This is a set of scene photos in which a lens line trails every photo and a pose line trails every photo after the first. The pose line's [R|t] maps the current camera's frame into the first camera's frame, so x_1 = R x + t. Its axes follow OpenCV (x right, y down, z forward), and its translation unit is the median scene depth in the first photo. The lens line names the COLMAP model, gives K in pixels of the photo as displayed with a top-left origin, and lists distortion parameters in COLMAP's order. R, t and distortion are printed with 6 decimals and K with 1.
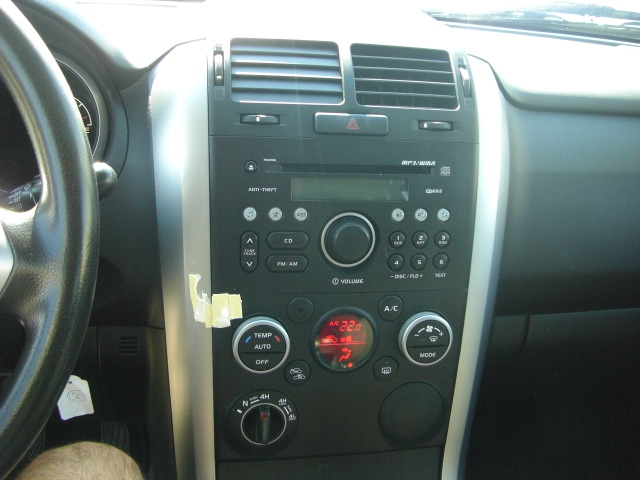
lens RADIAL K [[720.6, 0, 315.4], [0, 720.6, 202.9], [0, 0, 1]] dist [-0.206768, 0.173605]
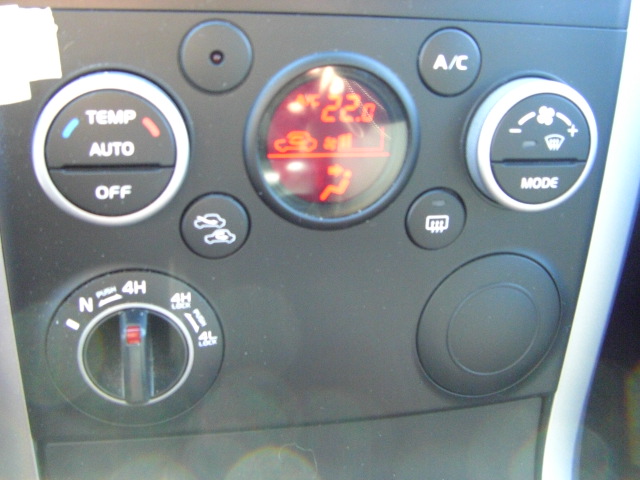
lens RADIAL K [[720.6, 0, 315.4], [0, 720.6, 202.9], [0, 0, 1]] dist [-0.206768, 0.173605]
pose [[0.999925, -0.012182, -0.001237, 0.030595], [0.012244, 0.993739, 0.111050, 0.181800], [-0.000124, -0.111057, 0.993814, 0.606263]]
